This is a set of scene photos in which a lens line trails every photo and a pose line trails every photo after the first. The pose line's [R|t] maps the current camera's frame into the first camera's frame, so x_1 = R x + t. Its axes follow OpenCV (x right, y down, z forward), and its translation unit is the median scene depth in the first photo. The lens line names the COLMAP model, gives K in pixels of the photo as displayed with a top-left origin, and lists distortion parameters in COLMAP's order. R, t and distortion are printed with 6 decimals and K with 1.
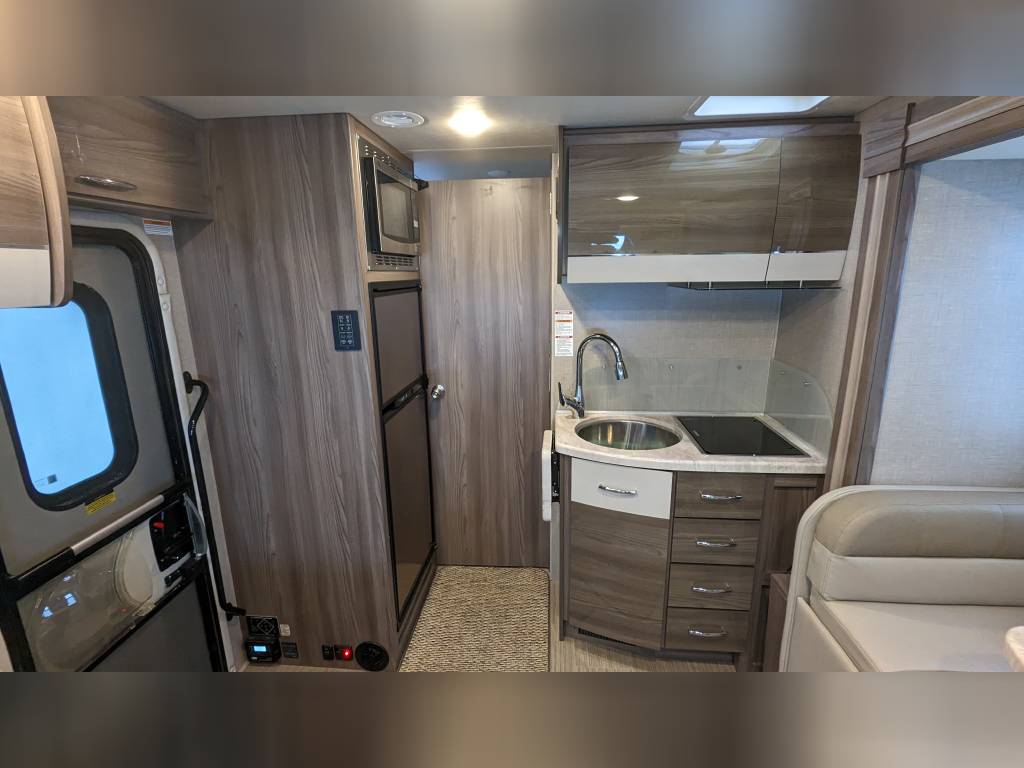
lens RADIAL K [[486.9, 0, 513.6], [0, 486.9, 384.2], [0, 0, 1]] dist [-0.002767, 0.001413]
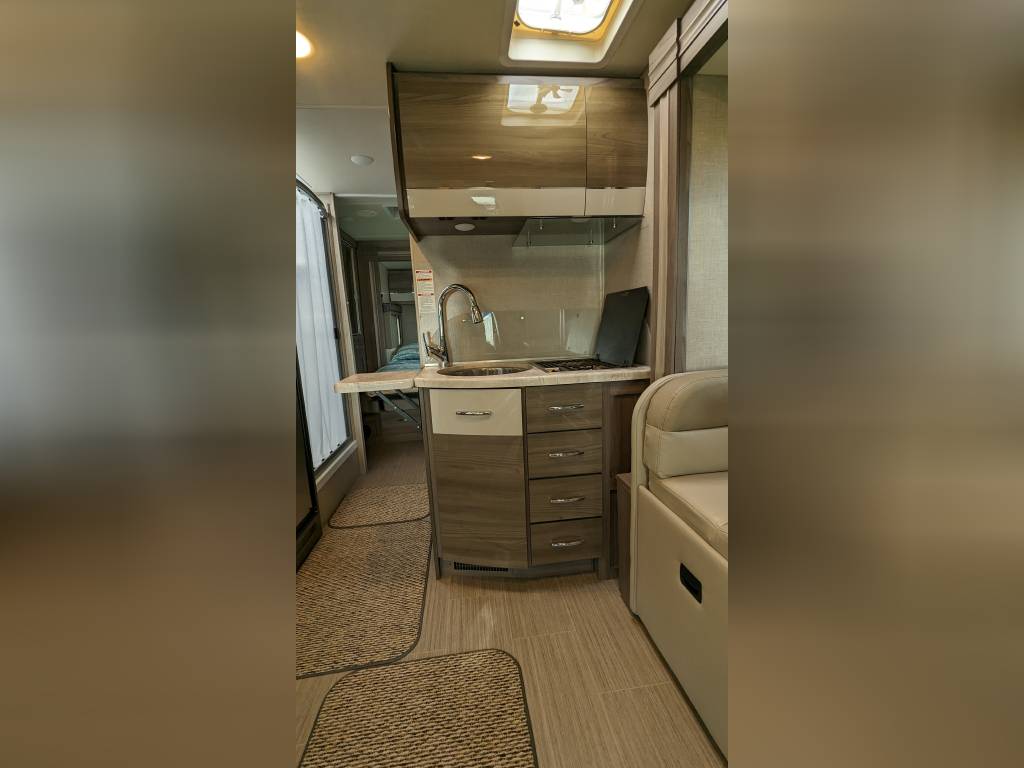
lens RADIAL K [[354.5, 0, 511.3], [0, 354.5, 377.6], [0, 0, 1]] dist [-0.002125, 0.000063]
pose [[0.977491, -0.059899, 0.202294, 0.153433], [0.077485, 0.993766, -0.080157, 0.220029], [-0.196232, 0.094028, 0.976039, 0.249739]]
